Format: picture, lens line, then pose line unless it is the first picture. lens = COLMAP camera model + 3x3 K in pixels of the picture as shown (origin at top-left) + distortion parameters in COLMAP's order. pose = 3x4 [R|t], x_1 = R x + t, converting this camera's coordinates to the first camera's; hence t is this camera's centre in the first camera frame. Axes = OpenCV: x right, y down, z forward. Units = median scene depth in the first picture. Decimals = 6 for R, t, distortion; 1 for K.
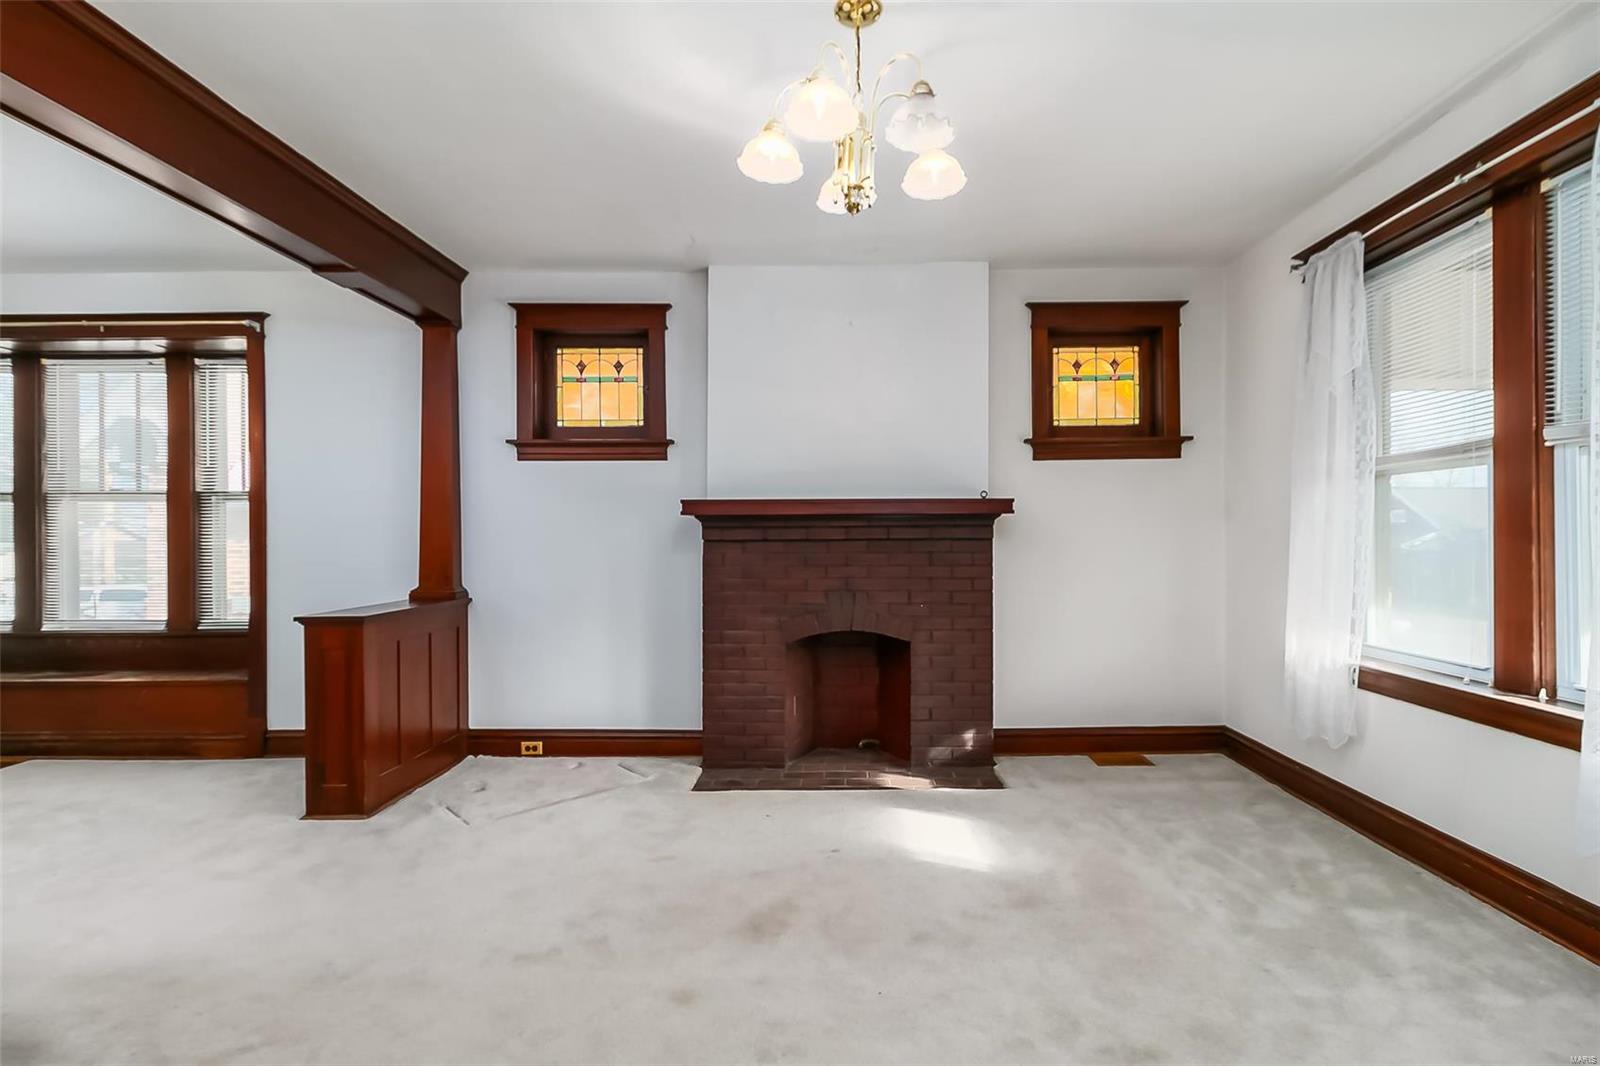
lens RADIAL K [[738.6, 0, 833.4], [0, 738.6, 534.4], [0, 0, 1]] dist [0.001373, 0.000239]
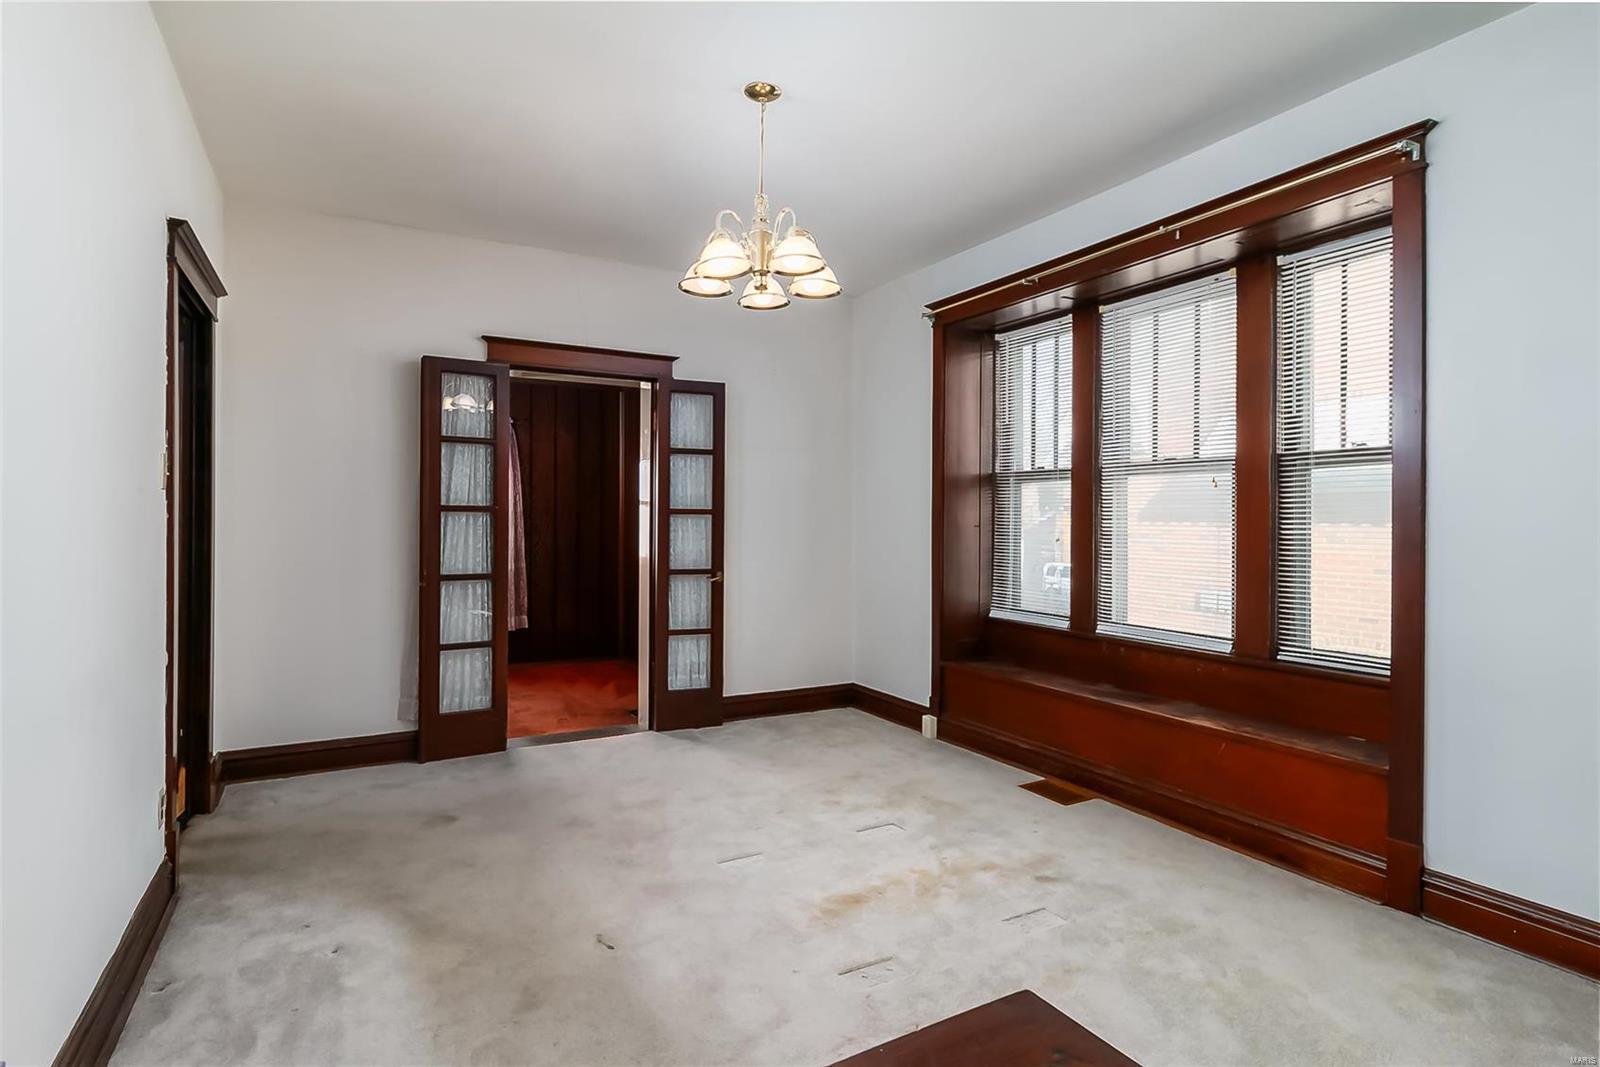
lens RADIAL K [[834.9, 0, 833.1], [0, 834.9, 520.2], [0, 0, 1]] dist [-0.000549, 0.000193]
pose [[0.506380, 0.007034, -0.862282, -0.457170], [-0.007918, 0.999963, 0.003507, 0.002741], [0.862274, 0.005051, 0.506417, 0.297591]]
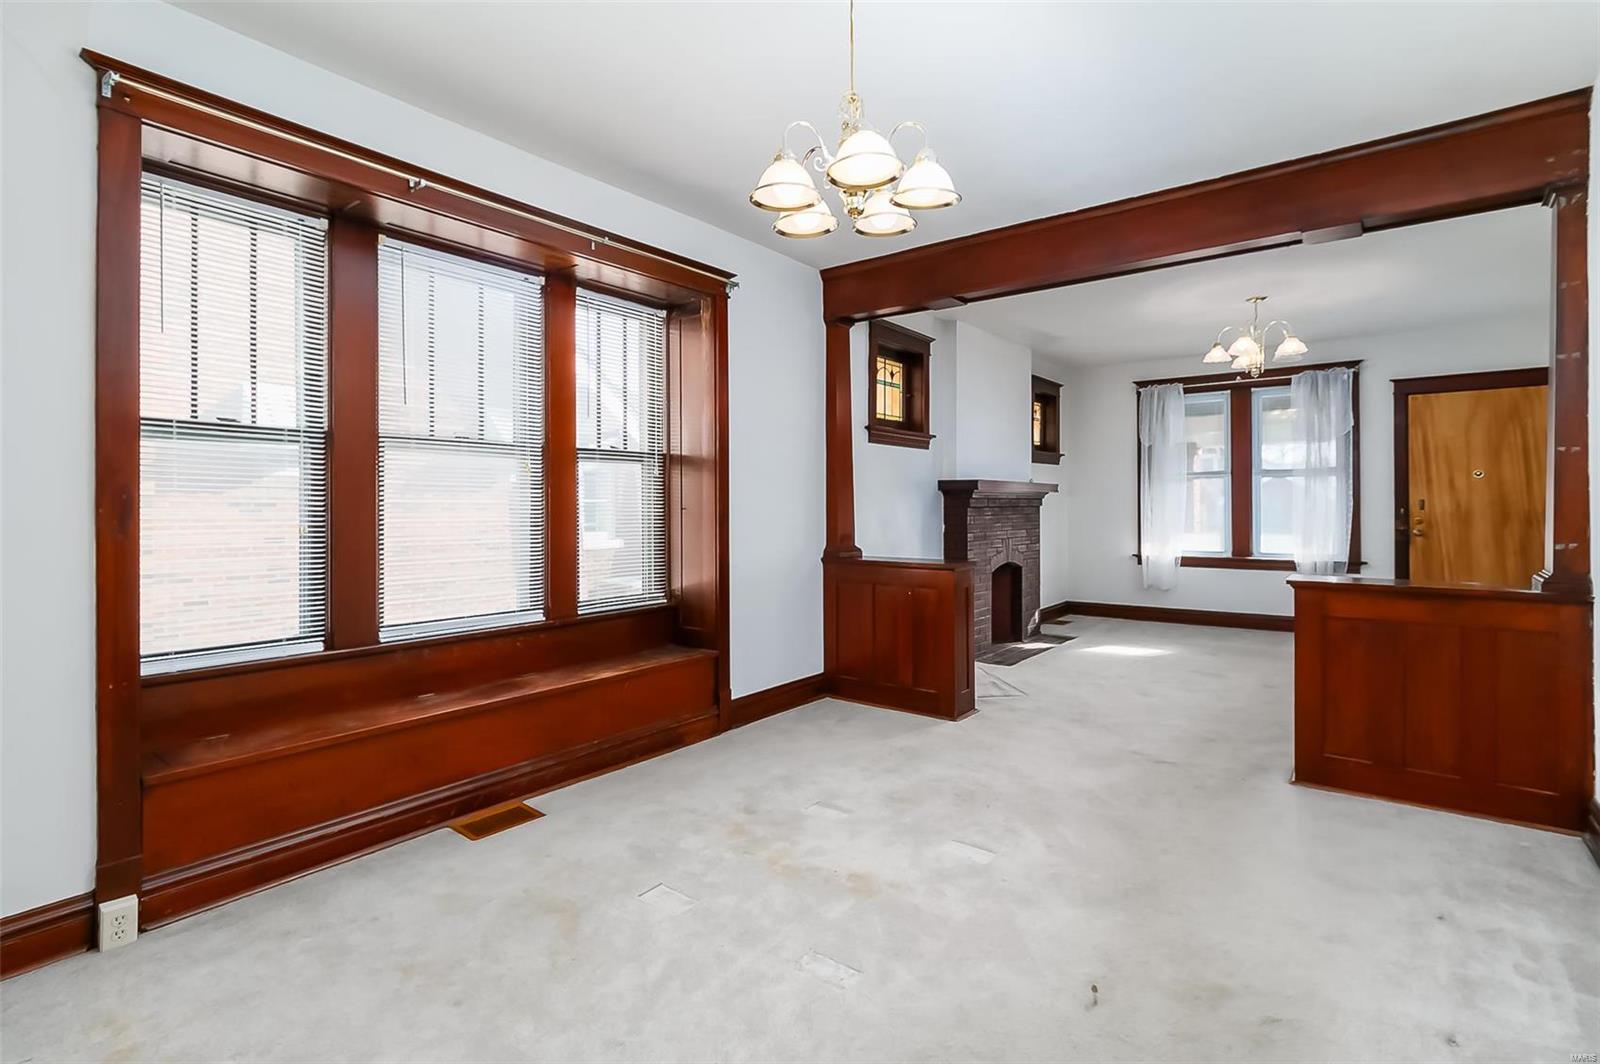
lens RADIAL K [[782.1, 0, 799.2], [0, 782.1, 502.1], [0, 0, 1]] dist [0.015917, -0.000324]
pose [[0.603215, 0.006019, 0.797556, -1.569961], [0.000425, 0.999969, -0.007868, 0.010697], [-0.797578, 0.005085, 0.603194, 0.305116]]
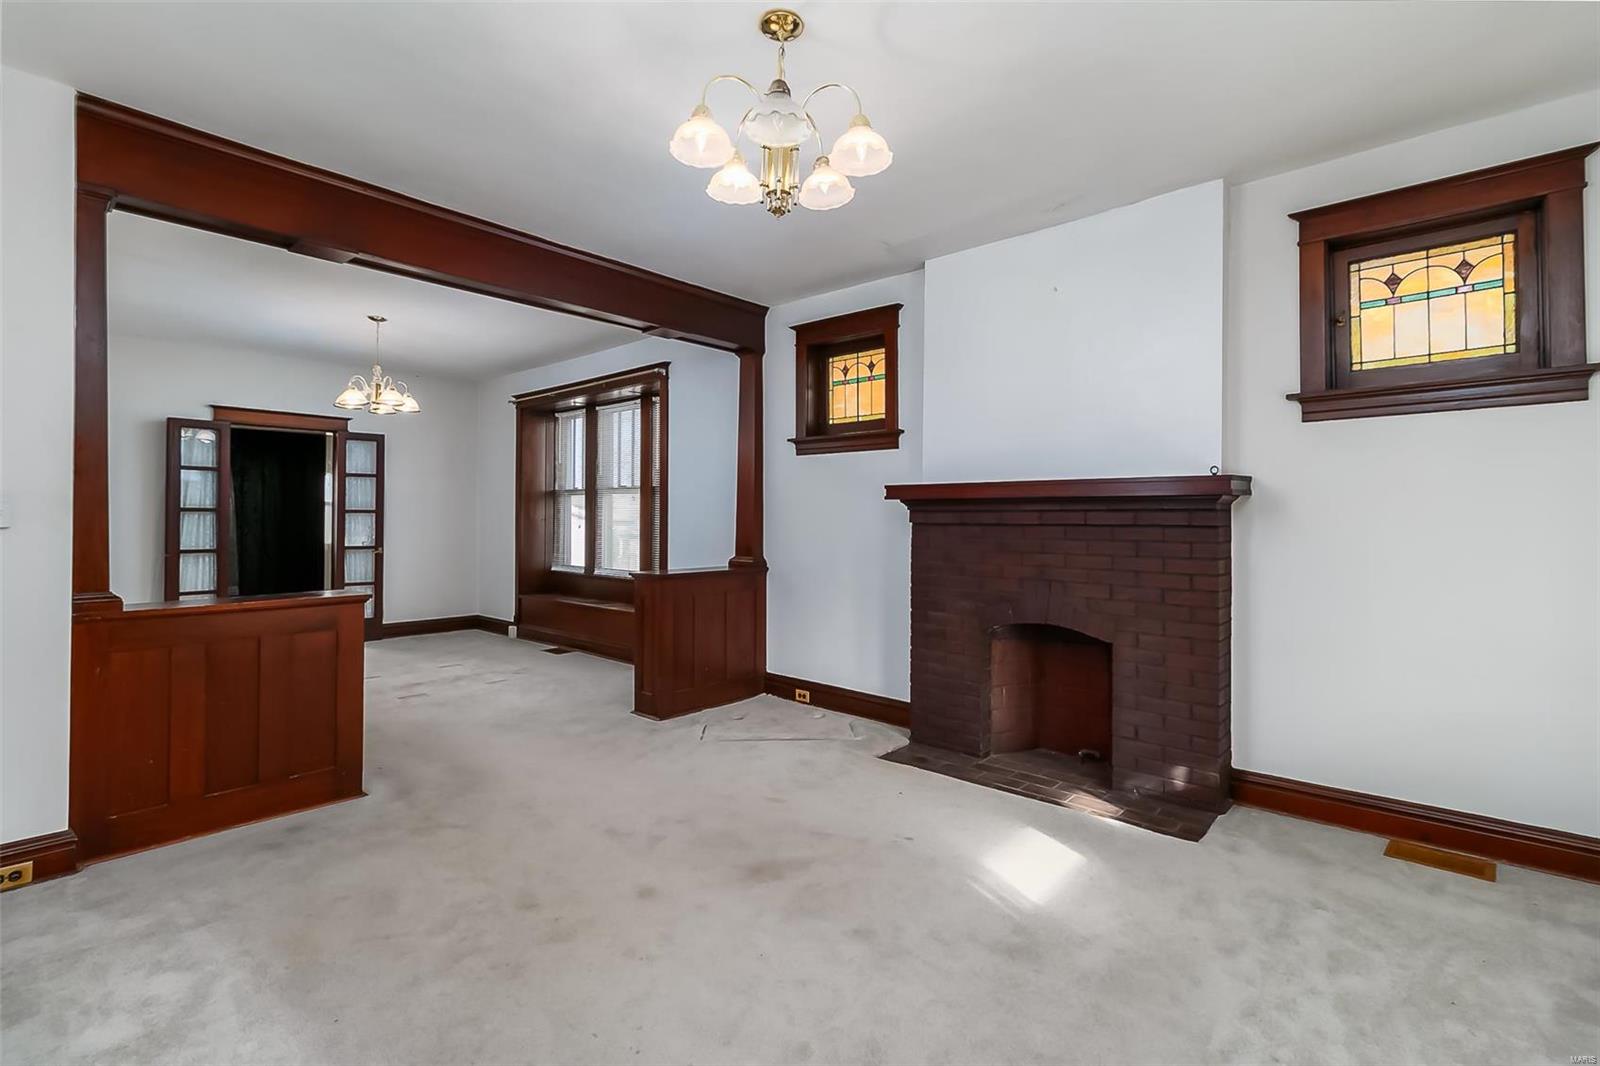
lens RADIAL K [[725.4, 0, 816.4], [0, 725.4, 509.1], [0, 0, 1]] dist [-0.001018, -0.000138]
pose [[0.757830, -0.000069, -0.652453, 0.375899], [-0.007442, 0.999934, -0.008749, -0.002077], [0.652410, 0.011486, 0.757779, 0.124264]]
